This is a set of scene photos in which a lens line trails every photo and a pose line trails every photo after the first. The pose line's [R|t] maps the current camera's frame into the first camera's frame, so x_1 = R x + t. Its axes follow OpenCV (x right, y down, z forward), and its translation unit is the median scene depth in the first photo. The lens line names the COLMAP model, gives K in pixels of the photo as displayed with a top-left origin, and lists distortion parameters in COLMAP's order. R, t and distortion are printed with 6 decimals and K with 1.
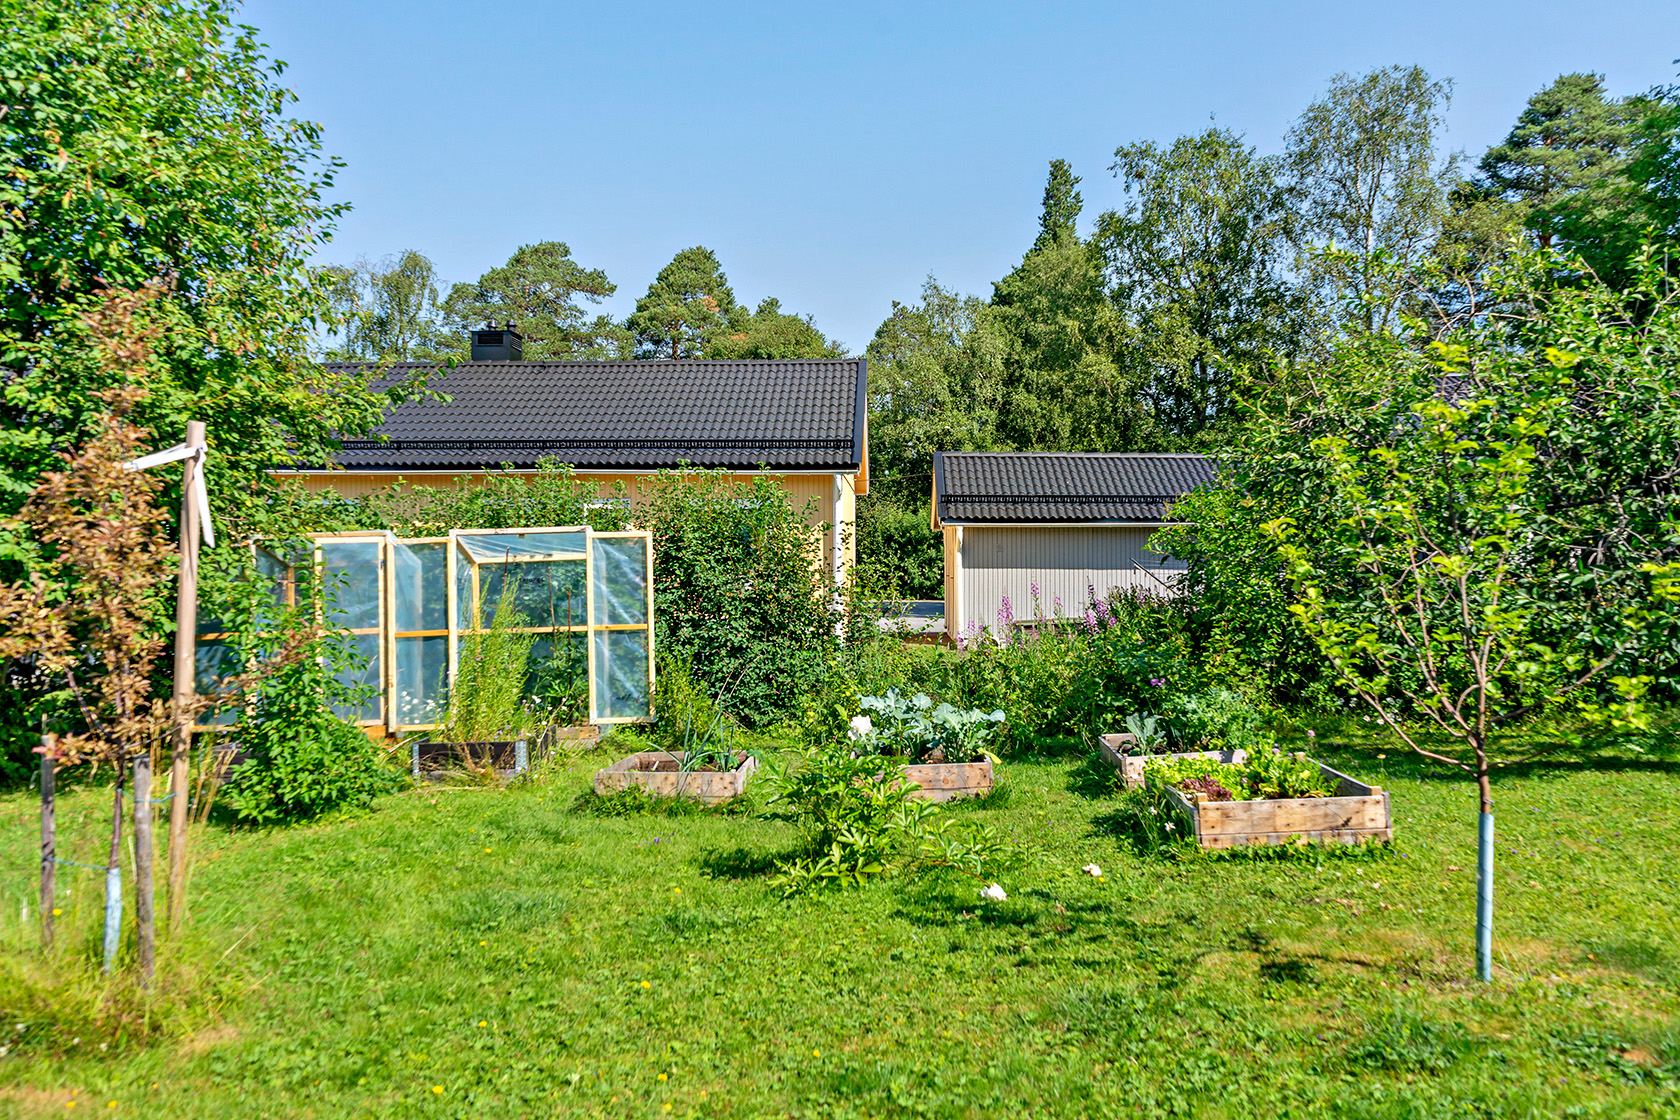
lens RADIAL K [[1349.3, 0, 840.2], [0, 1349.3, 565.8], [0, 0, 1]] dist [-0.004519, -0.004826]
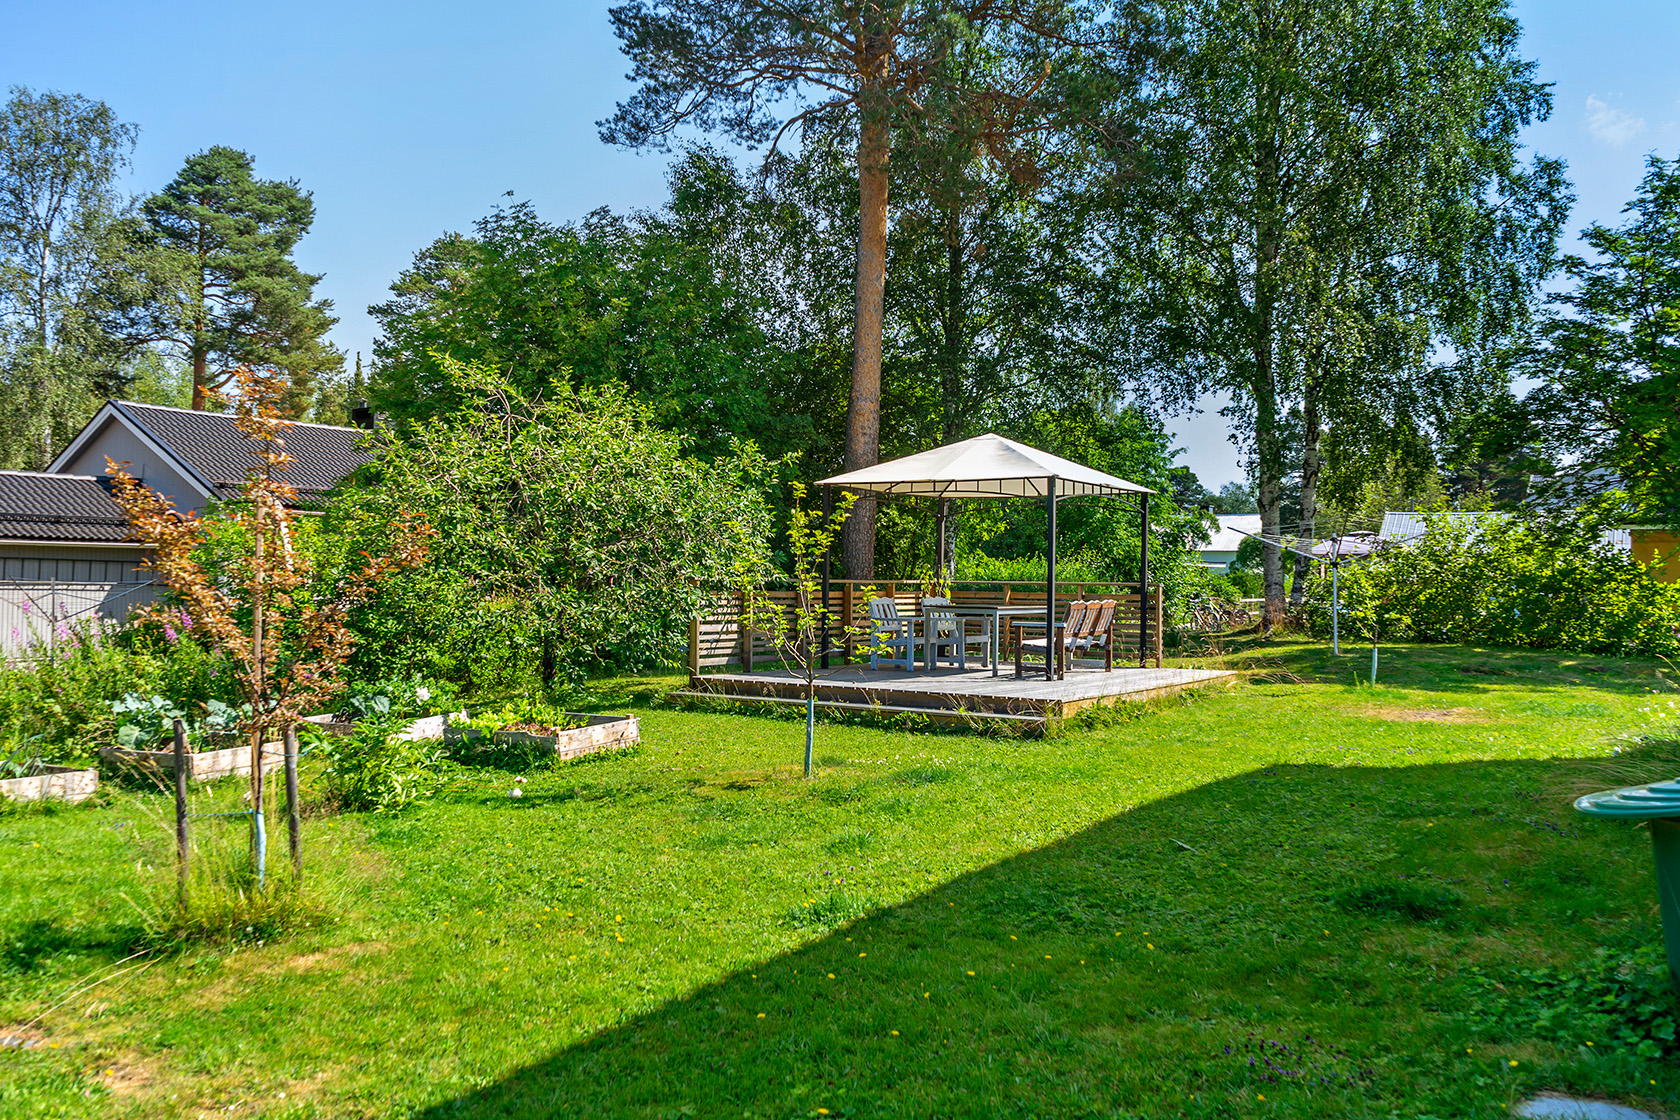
lens RADIAL K [[1349.3, 0, 839.8], [0, 1349.3, 561.0], [0, 0, 1]] dist [-0.004519, -0.004826]
pose [[0.527488, 0.021014, 0.849302, -0.137284], [-0.002573, 0.999729, -0.023138, 0.001791], [-0.849558, 0.010019, 0.527399, -0.017637]]
